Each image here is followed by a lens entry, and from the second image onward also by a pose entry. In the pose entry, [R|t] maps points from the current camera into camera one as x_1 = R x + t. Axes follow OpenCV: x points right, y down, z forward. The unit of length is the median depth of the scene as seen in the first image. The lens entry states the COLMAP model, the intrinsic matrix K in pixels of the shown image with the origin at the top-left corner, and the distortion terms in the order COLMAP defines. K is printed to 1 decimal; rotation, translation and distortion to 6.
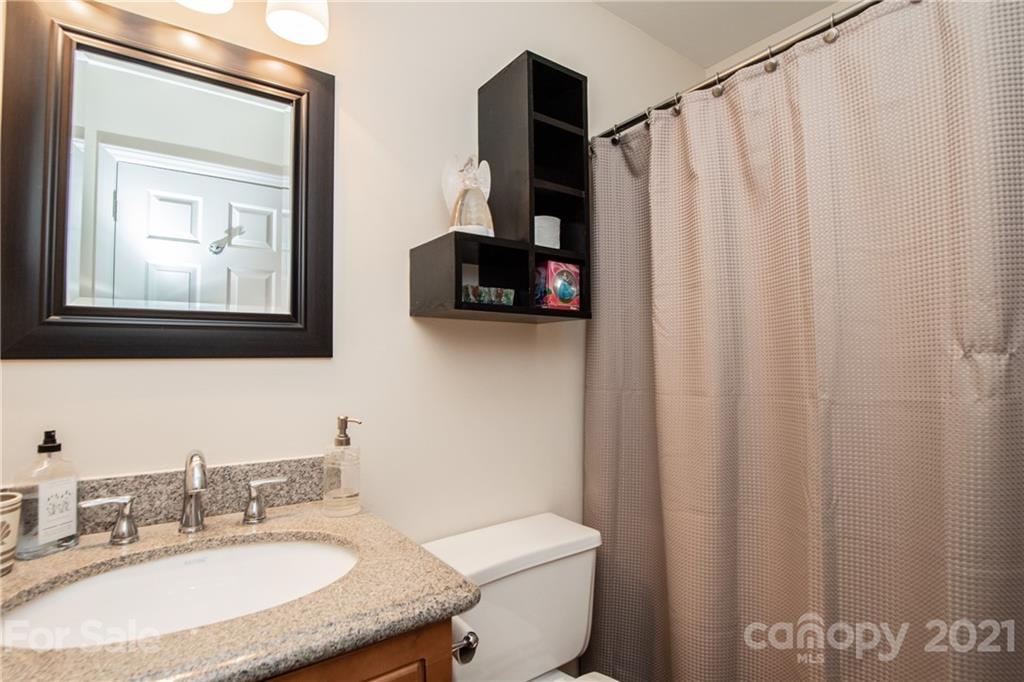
lens RADIAL K [[484.8, 0, 518.9], [0, 484.8, 343.1], [0, 0, 1]] dist [-0.021017, 0.003833]
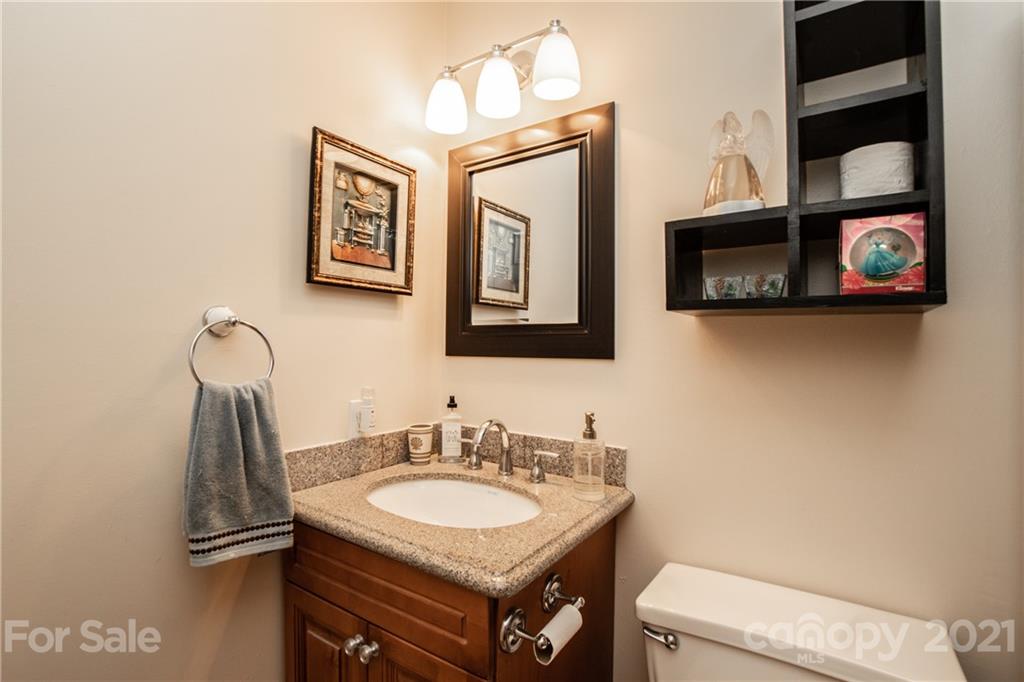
lens RADIAL K [[484.8, 0, 519.1], [0, 484.8, 339.7], [0, 0, 1]] dist [-0.021017, 0.003833]
pose [[0.339169, -0.000400, -0.940725, 0.747834], [0.022045, 0.999729, 0.007523, -0.035974], [0.940467, -0.023290, 0.339086, 0.537177]]
